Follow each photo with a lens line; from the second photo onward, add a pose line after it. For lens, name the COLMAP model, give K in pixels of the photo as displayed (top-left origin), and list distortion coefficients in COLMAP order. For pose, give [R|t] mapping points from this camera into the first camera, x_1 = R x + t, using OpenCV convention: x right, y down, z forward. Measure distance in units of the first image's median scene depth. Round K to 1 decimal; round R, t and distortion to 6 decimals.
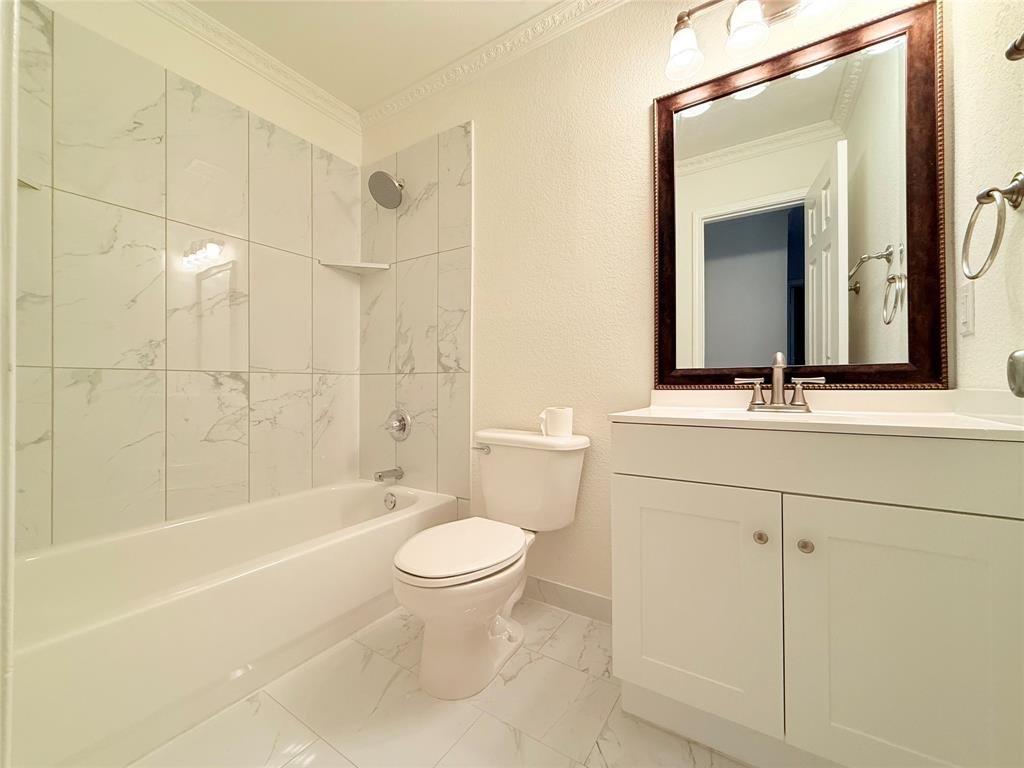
lens RADIAL K [[408.0, 0, 510.6], [0, 408.0, 382.4], [0, 0, 1]] dist [0.000509, 0.000027]
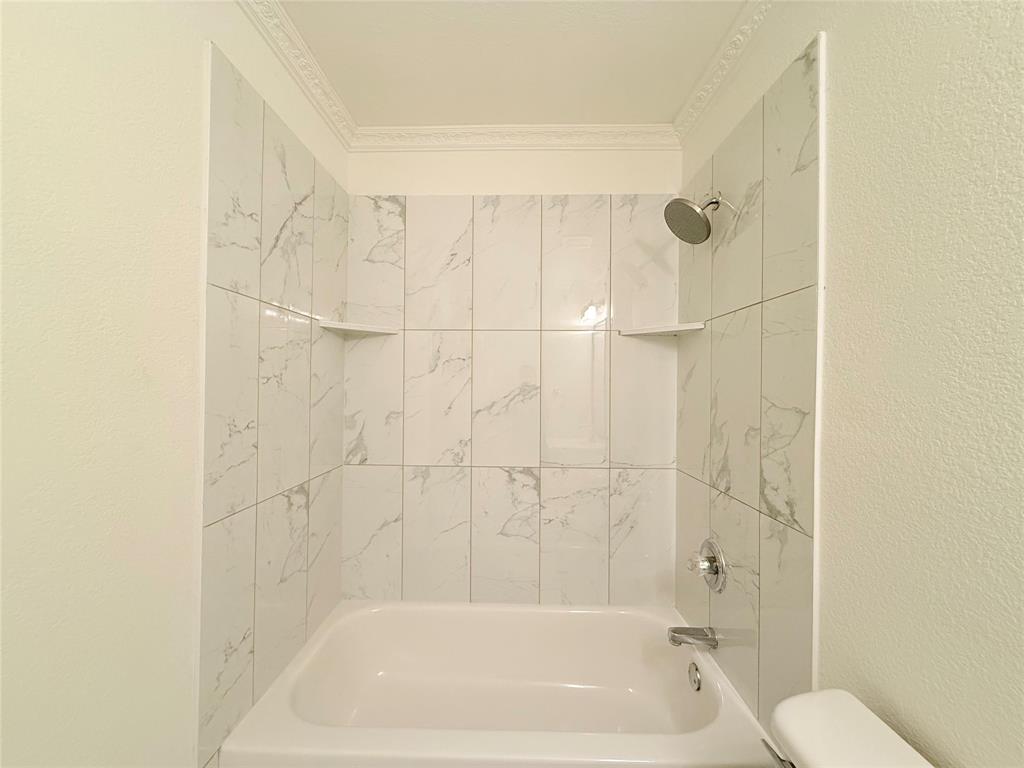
lens RADIAL K [[408.0, 0, 510.6], [0, 408.0, 382.4], [0, 0, 1]] dist [0.000509, 0.000027]
pose [[0.528482, -0.000899, -0.848944, 0.127523], [-0.003290, 0.999990, -0.003106, -0.209556], [0.848938, 0.004434, 0.528474, 0.411531]]
